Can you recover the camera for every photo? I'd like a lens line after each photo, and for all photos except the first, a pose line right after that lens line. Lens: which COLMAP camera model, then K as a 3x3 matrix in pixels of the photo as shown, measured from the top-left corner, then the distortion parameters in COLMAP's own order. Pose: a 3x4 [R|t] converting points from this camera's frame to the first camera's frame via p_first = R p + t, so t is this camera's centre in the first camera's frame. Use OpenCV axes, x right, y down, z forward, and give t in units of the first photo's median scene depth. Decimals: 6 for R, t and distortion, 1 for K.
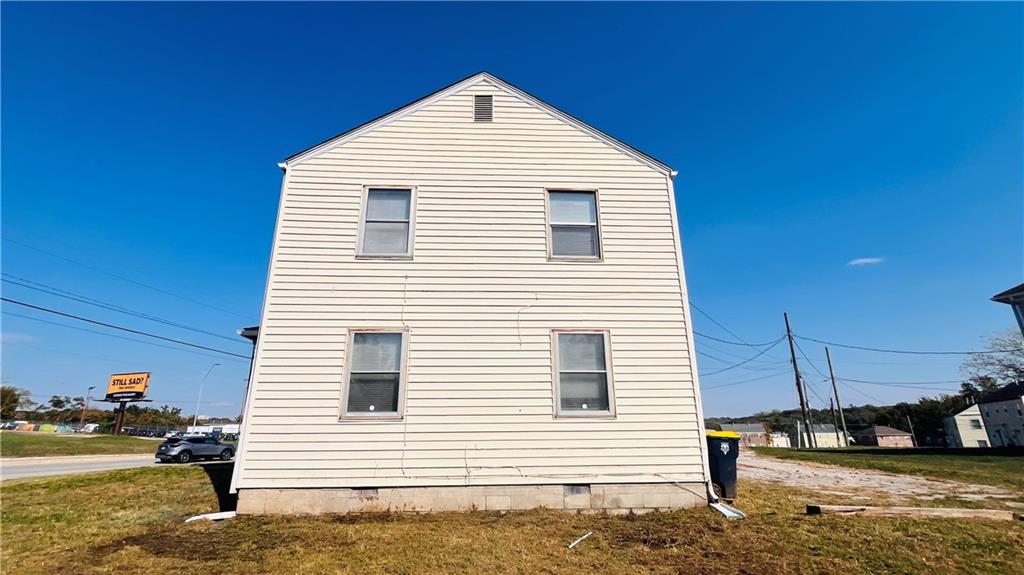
lens RADIAL K [[449.0, 0, 513.4], [0, 449.0, 281.4], [0, 0, 1]] dist [-0.002379, -0.001230]
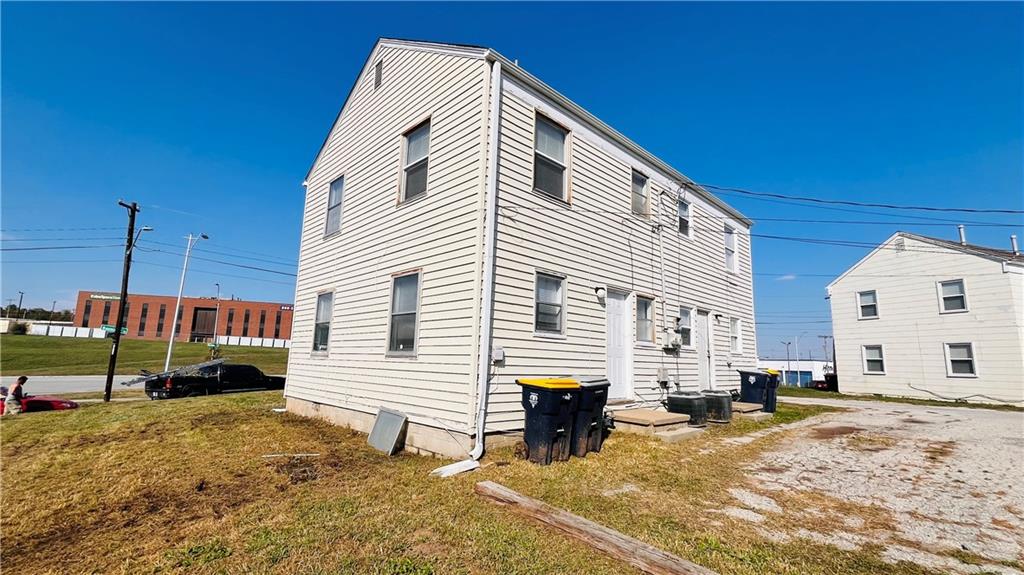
lens RADIAL K [[449.0, 0, 515.5], [0, 449.0, 286.6], [0, 0, 1]] dist [-0.002379, -0.001230]
pose [[0.661691, -0.100089, -0.743067, 1.130755], [0.201922, 0.978222, 0.048045, 0.152623], [0.722076, -0.181833, 0.667491, 0.548180]]
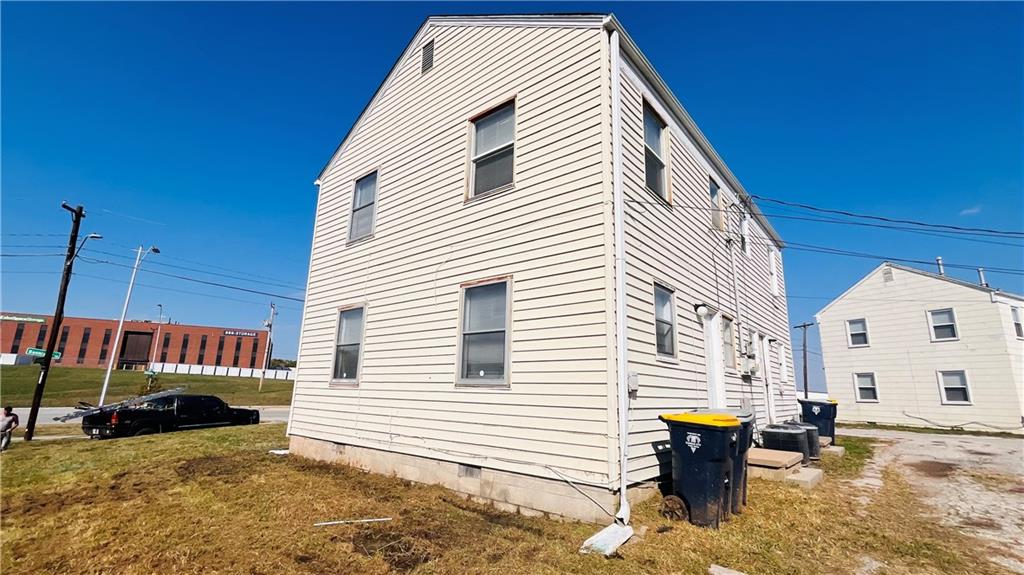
lens RADIAL K [[449.0, 0, 515.1], [0, 449.0, 287.6], [0, 0, 1]] dist [-0.002379, -0.001230]
pose [[0.732768, -0.130482, -0.667851, 0.787183], [0.183156, 0.983044, 0.008896, 0.133503], [0.655366, -0.128840, 0.744242, 0.468687]]
